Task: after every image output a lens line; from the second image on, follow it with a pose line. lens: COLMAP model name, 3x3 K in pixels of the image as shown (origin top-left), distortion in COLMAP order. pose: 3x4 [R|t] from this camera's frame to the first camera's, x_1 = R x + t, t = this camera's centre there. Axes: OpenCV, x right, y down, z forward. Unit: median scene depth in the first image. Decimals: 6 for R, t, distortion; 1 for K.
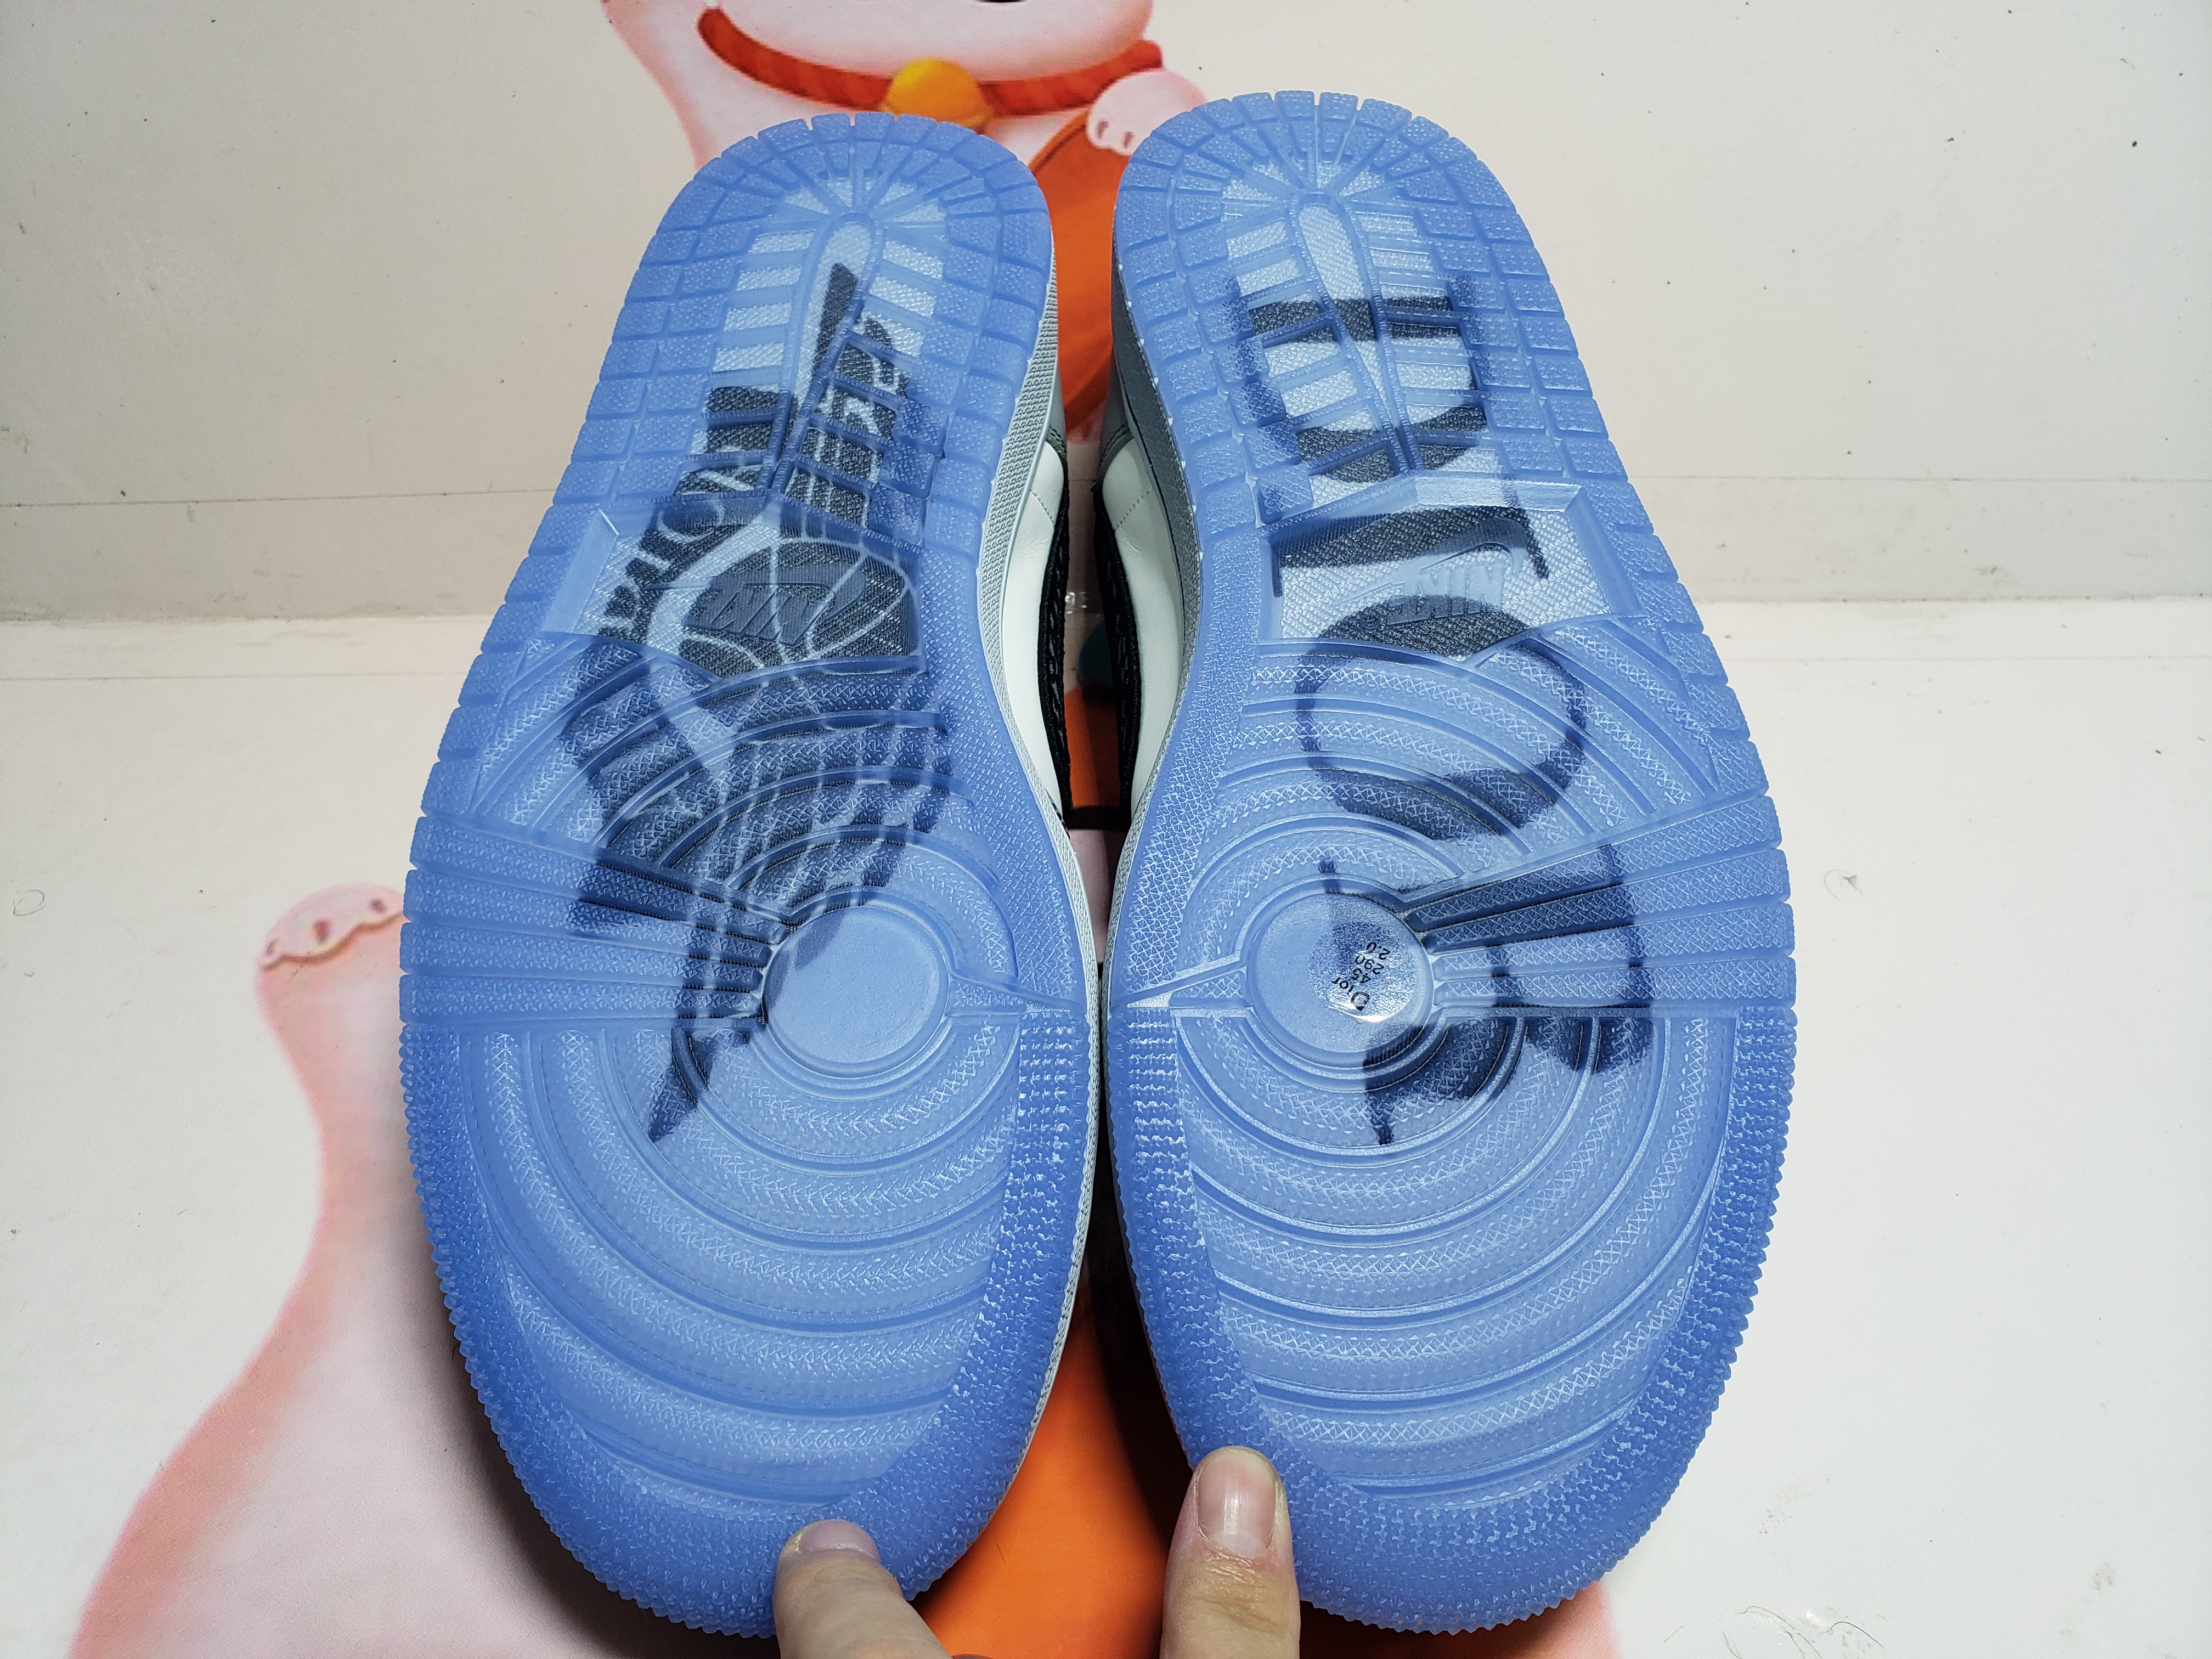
lens RADIAL K [[1862.0, 0, 1097.1], [0, 1862.0, 832.9], [0, 0, 1]] dist [0.000729, 0.027415]
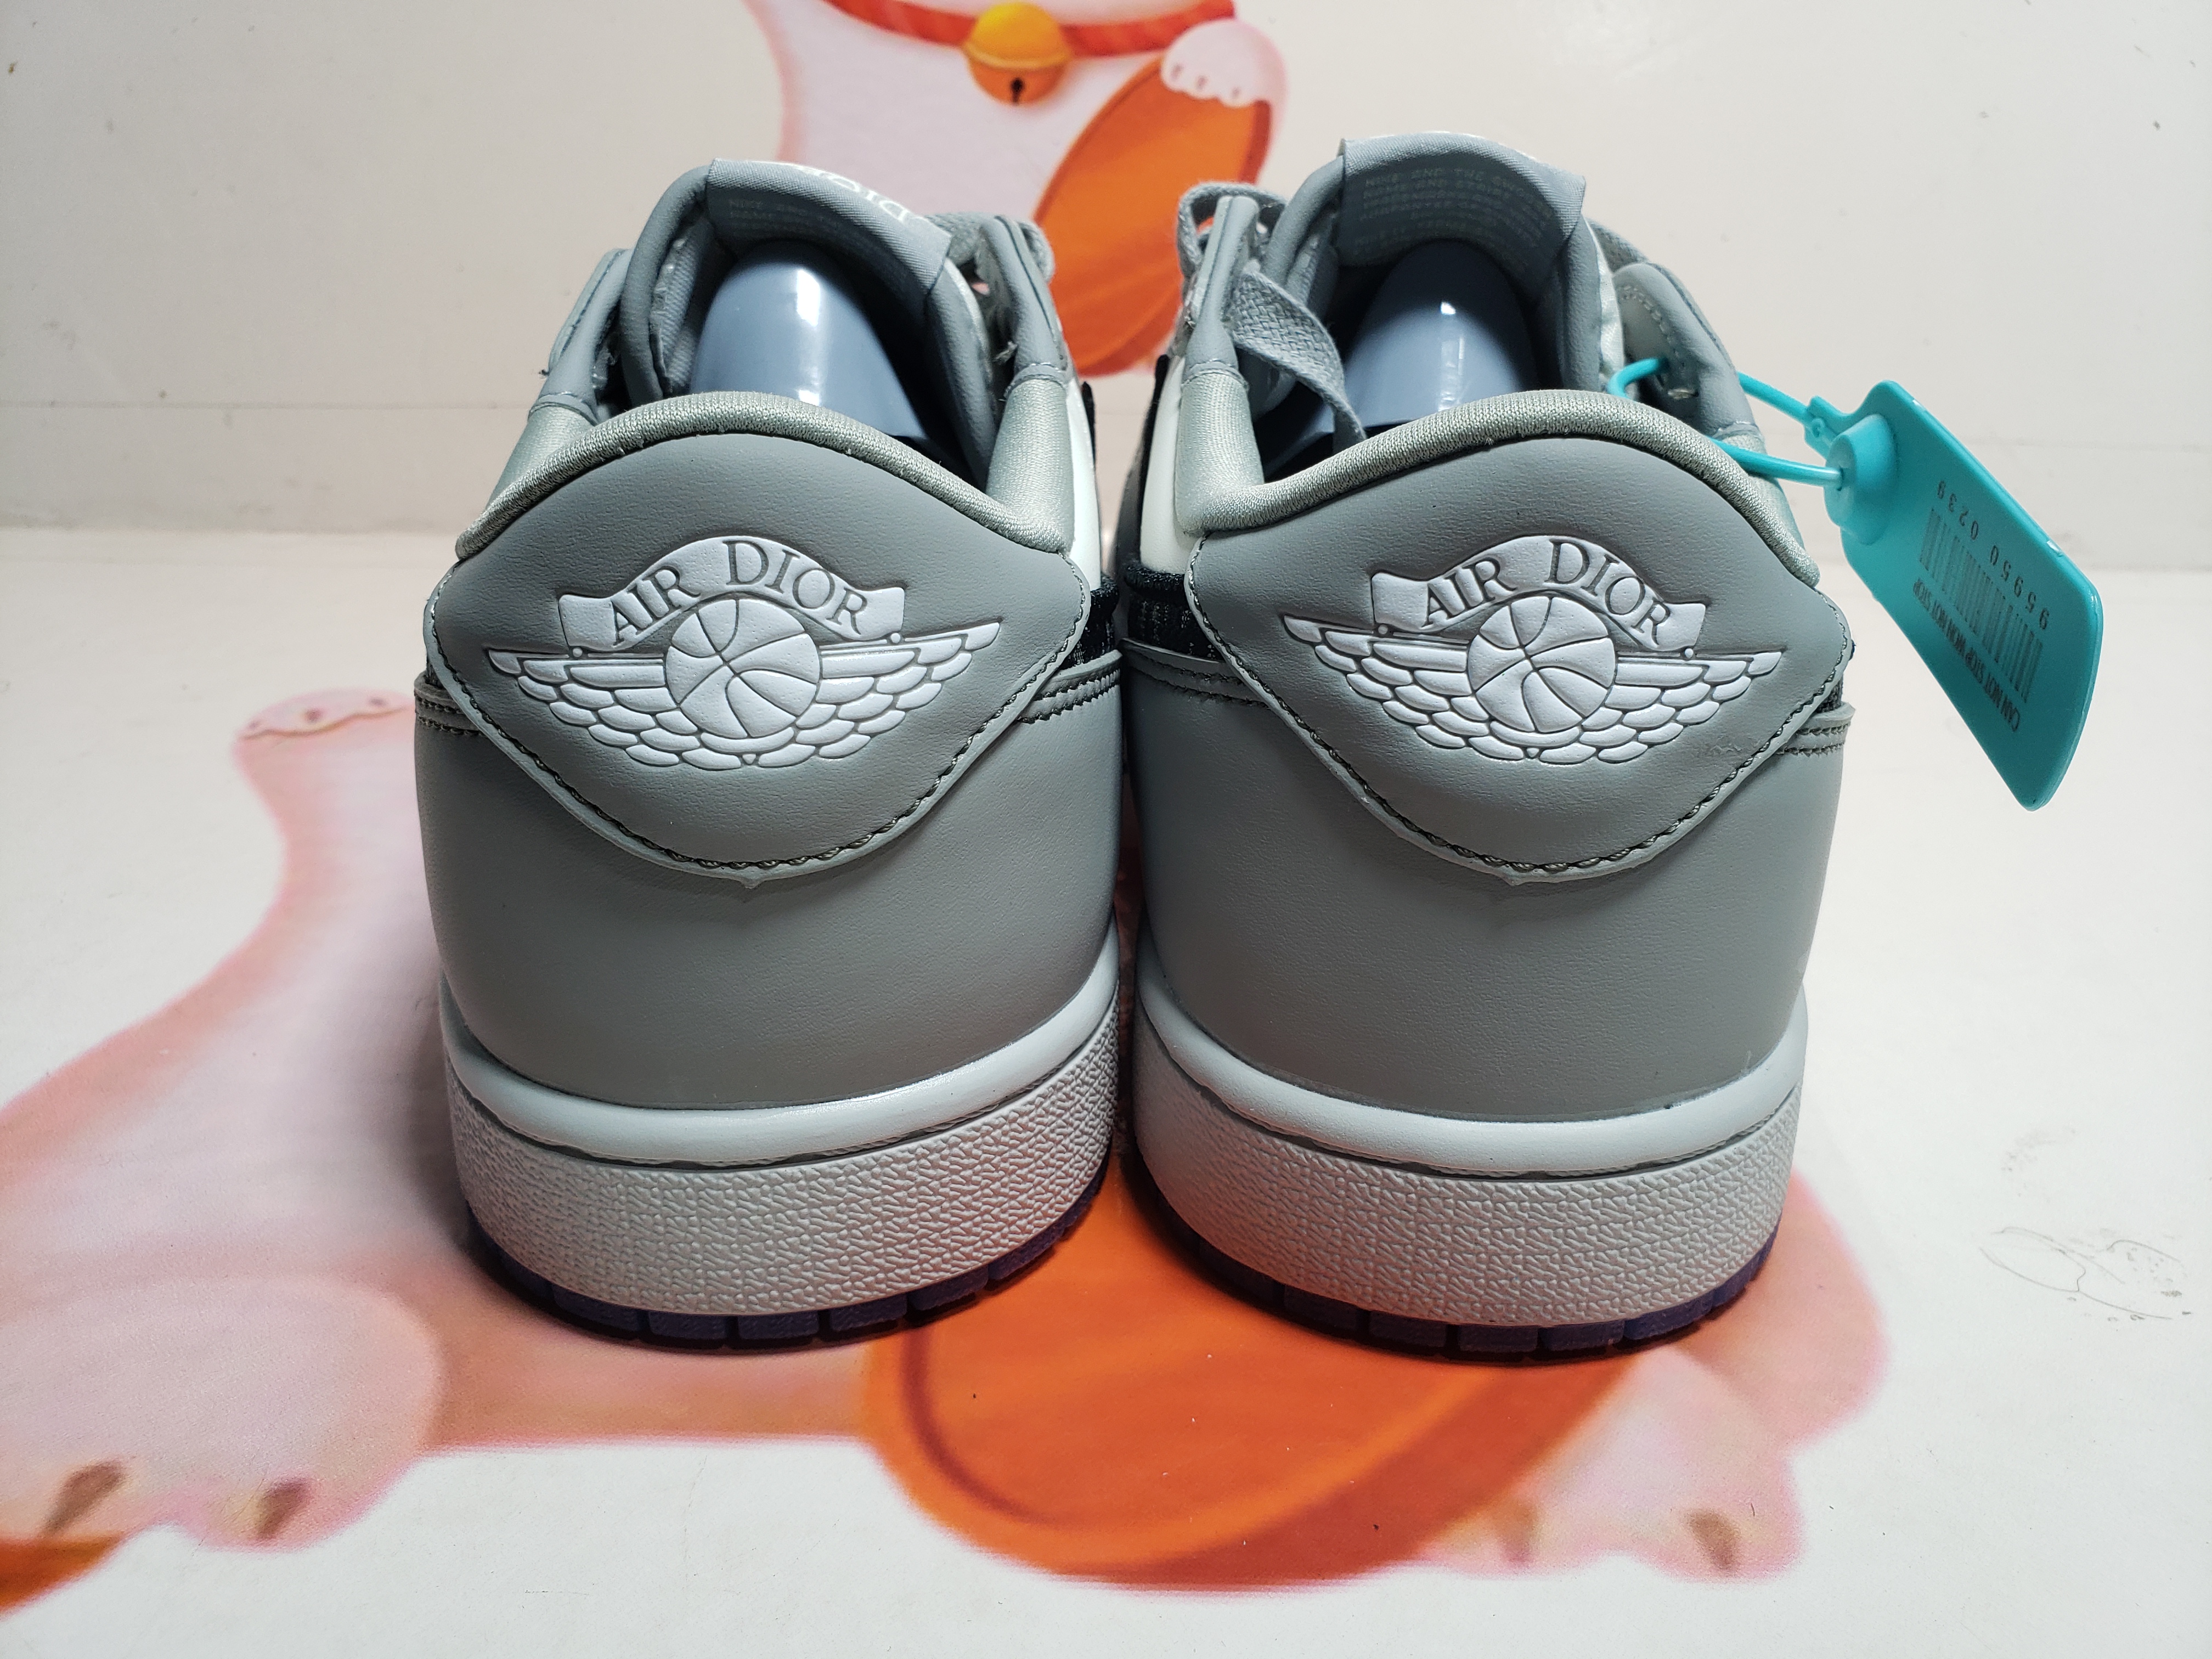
lens RADIAL K [[1862.0, 0, 1117.7], [0, 1862.0, 818.8], [0, 0, 1]] dist [0.000729, 0.027415]
pose [[0.999268, 0.032310, 0.020474, -0.037852], [-0.025071, 0.957493, -0.287365, 0.320278], [-0.028888, 0.286641, 0.957602, 0.121940]]
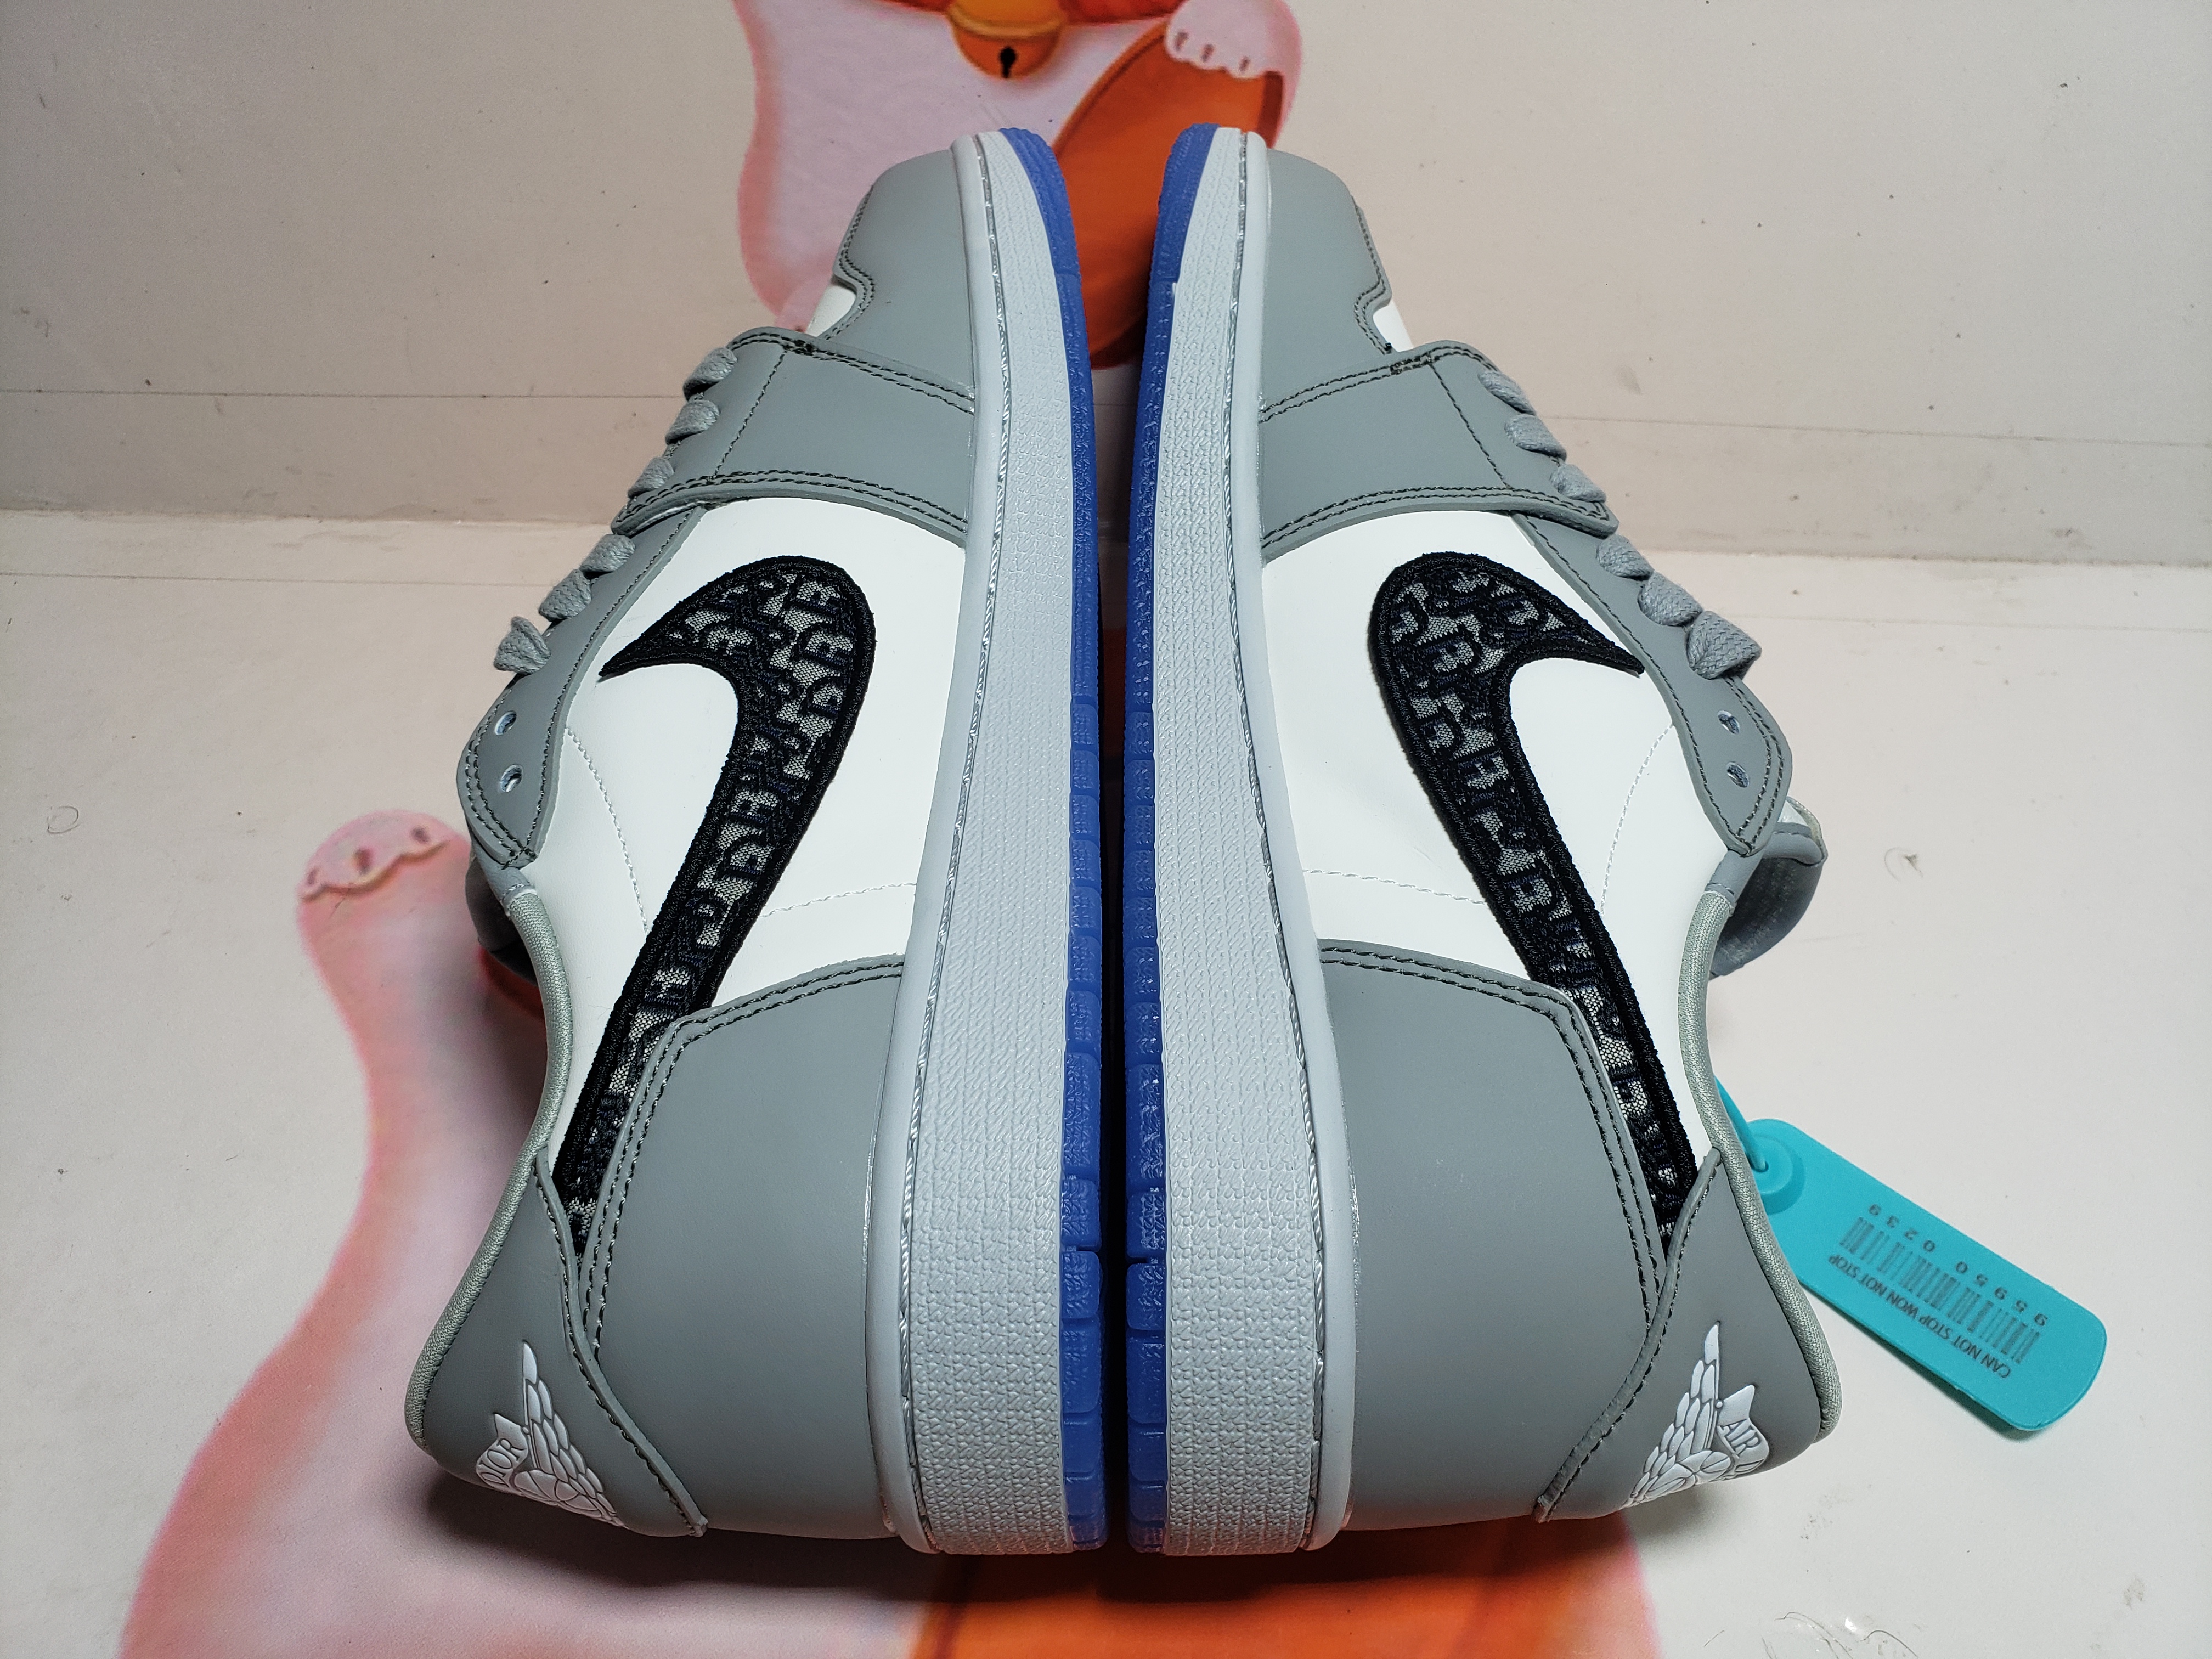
lens RADIAL K [[1862.0, 0, 1115.6], [0, 1862.0, 820.7], [0, 0, 1]] dist [0.000729, 0.027415]
pose [[0.999354, 0.033265, 0.013600, -0.030340], [-0.034290, 0.995896, 0.083763, -0.058658], [-0.010758, -0.084175, 0.996393, 0.015798]]
